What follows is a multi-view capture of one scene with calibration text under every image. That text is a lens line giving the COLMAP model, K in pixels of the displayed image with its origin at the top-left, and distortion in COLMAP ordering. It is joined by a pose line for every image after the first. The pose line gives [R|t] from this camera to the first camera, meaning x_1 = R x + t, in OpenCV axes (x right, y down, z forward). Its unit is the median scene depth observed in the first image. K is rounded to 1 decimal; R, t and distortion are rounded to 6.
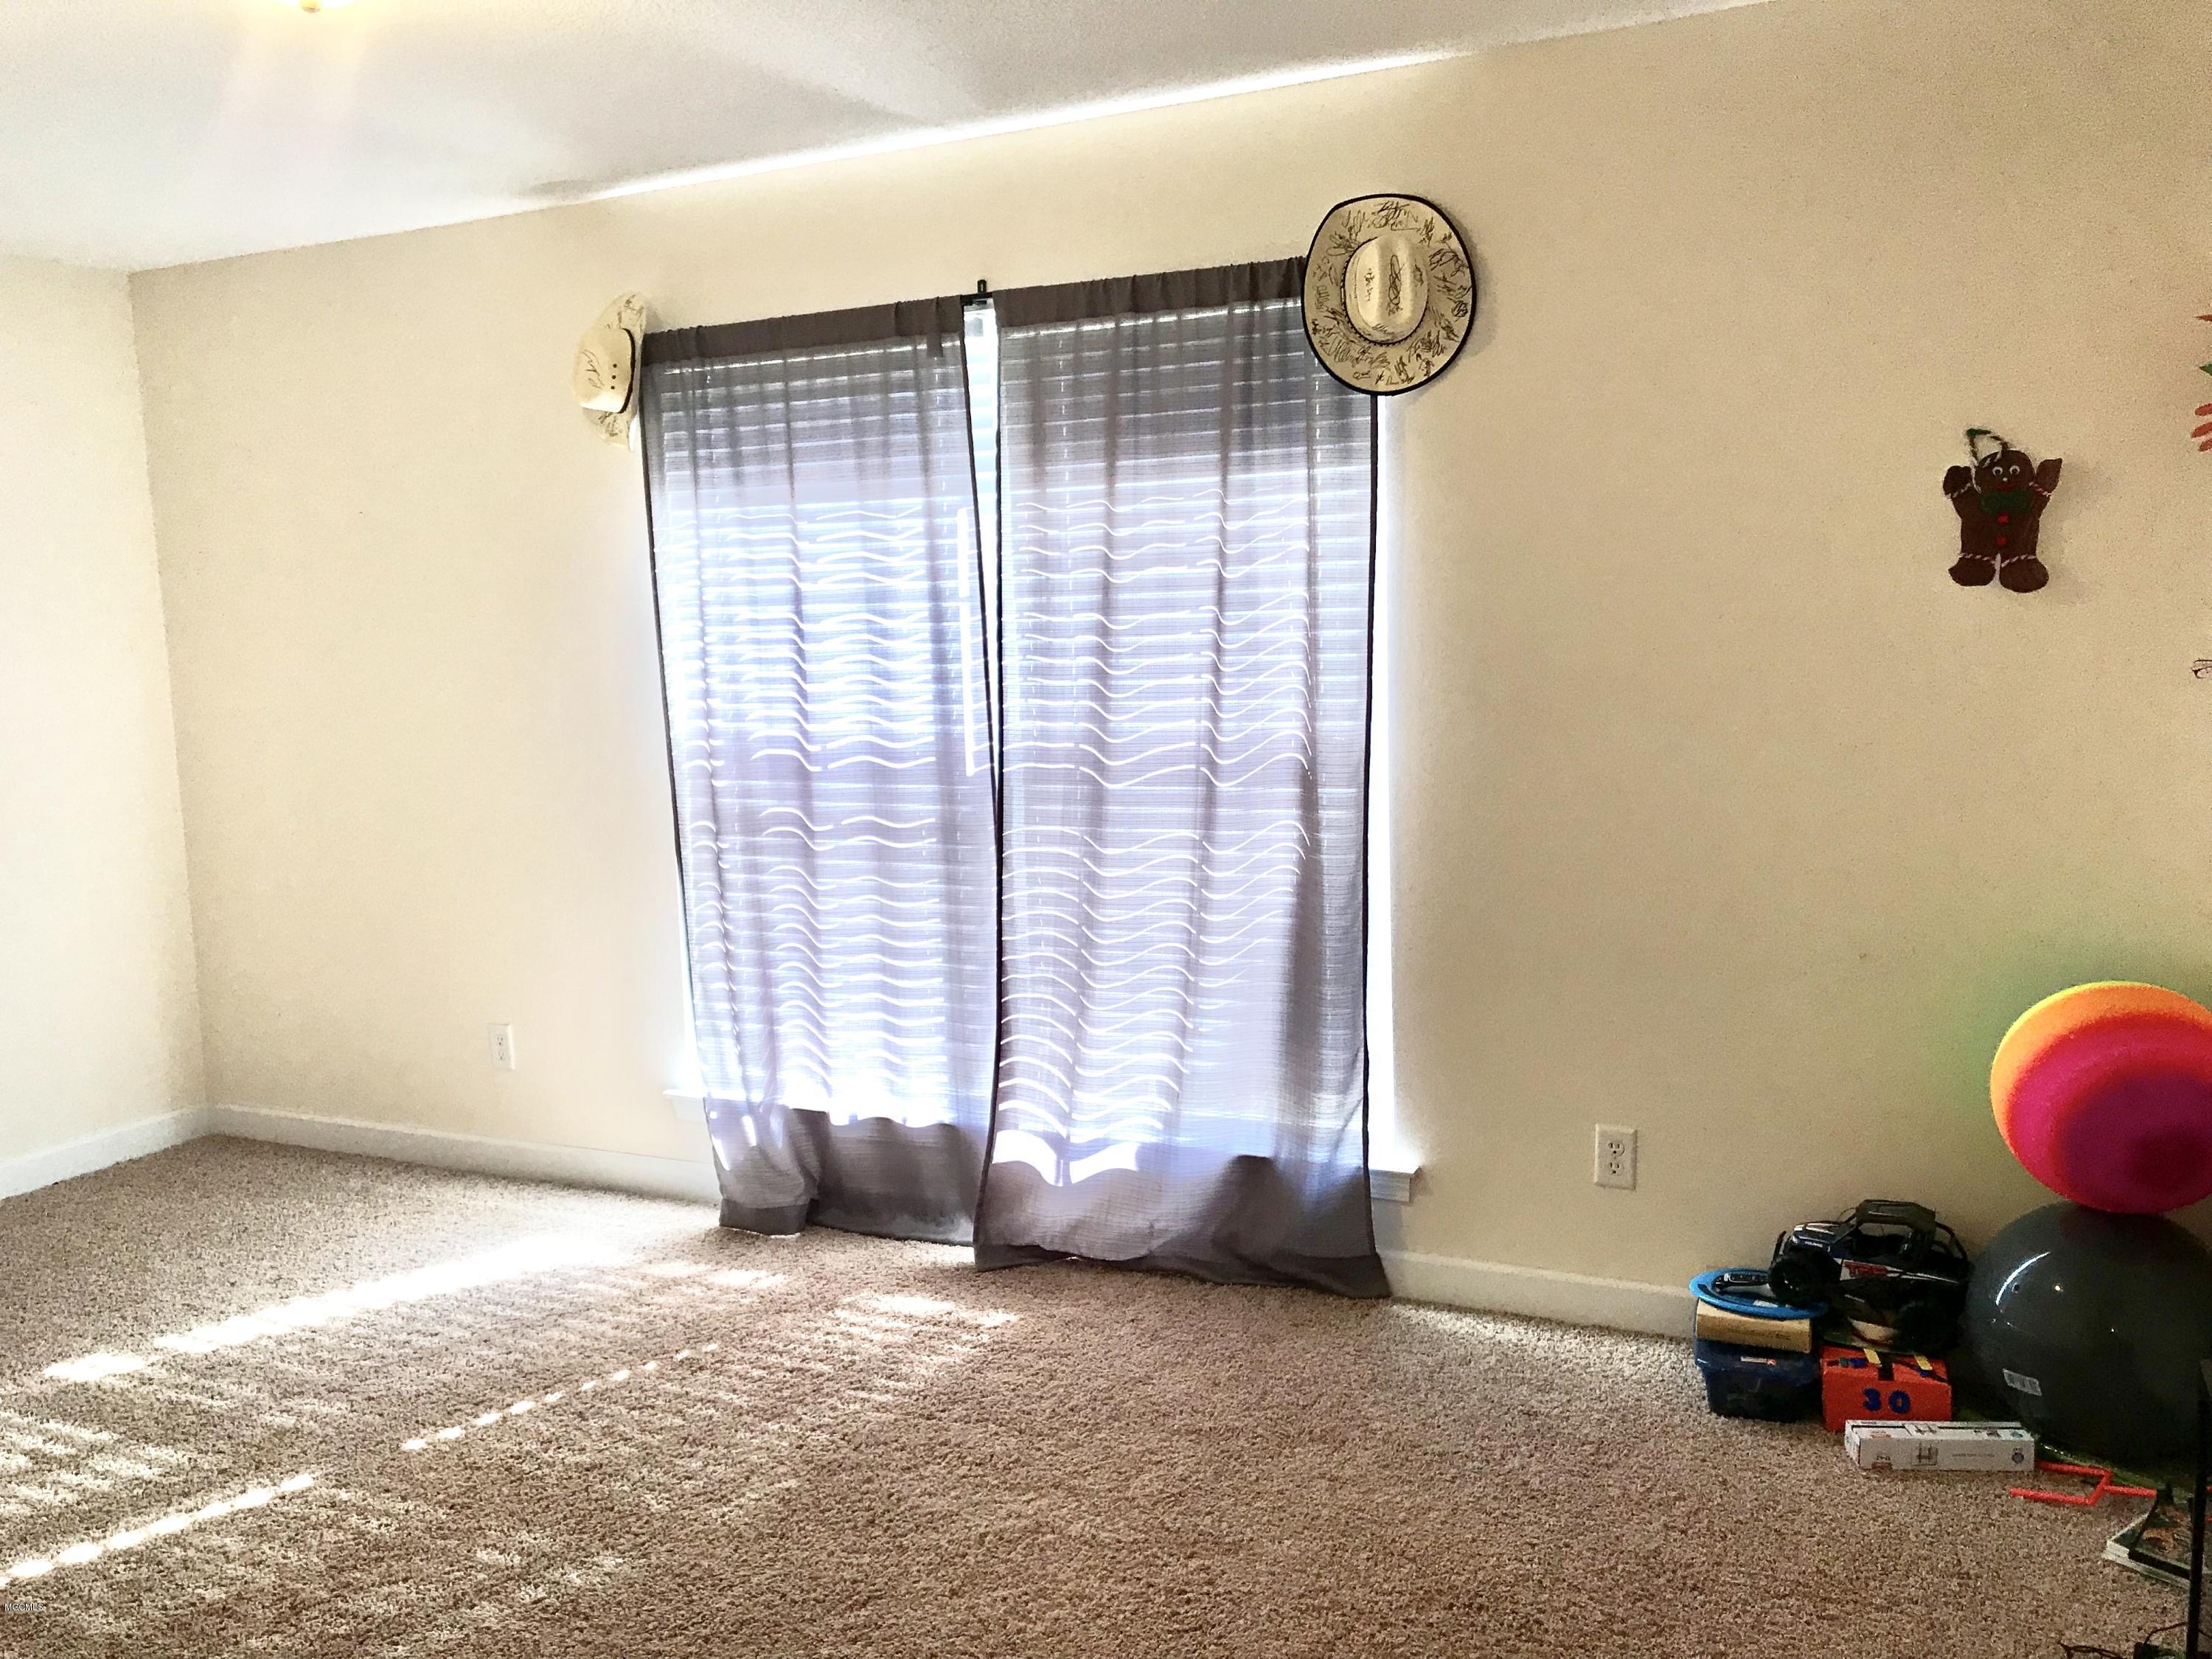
lens RADIAL K [[1779.6, 0, 1109.2], [0, 1779.6, 866.6], [0, 0, 1]] dist [0.058260, -0.072069]
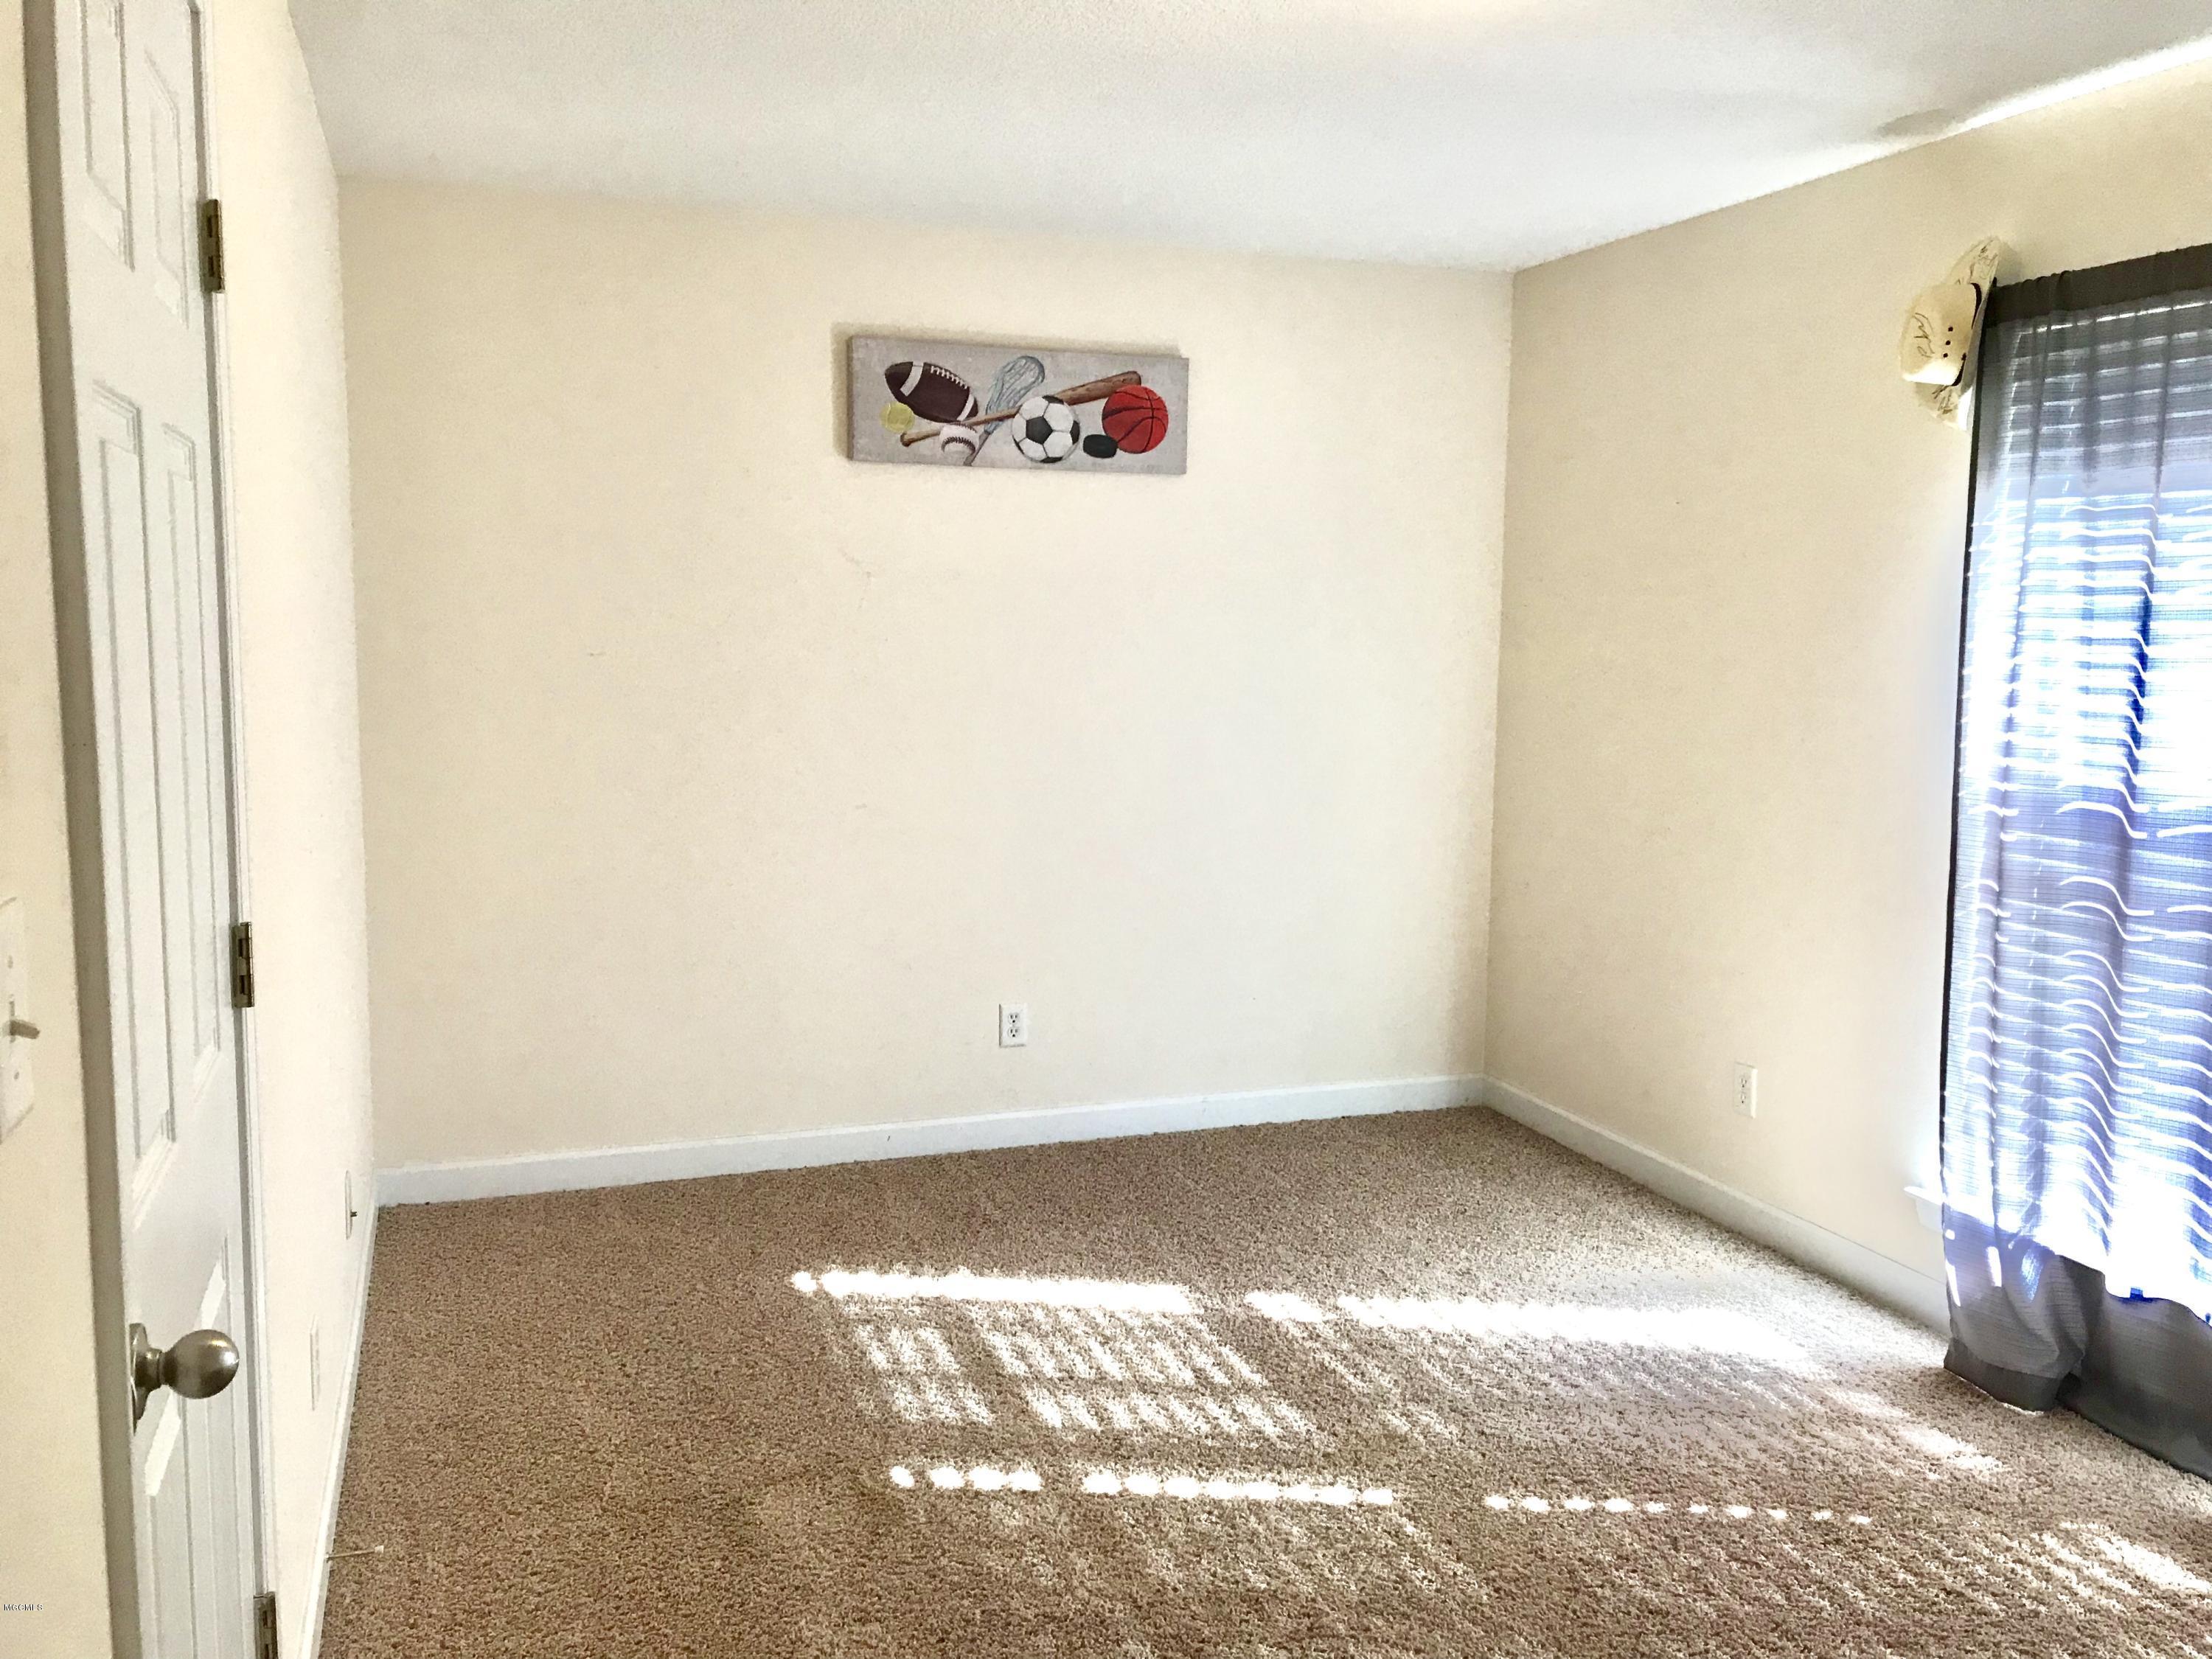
lens RADIAL K [[1824.4, 0, 1106.0], [0, 1824.4, 829.5], [0, 0, 1]] dist [0.008777, 0.016497]
pose [[0.712778, 0.128635, -0.689493, 0.065484], [-0.138742, 0.989472, 0.041172, -0.029103], [0.687530, 0.066315, 0.723121, 0.127704]]
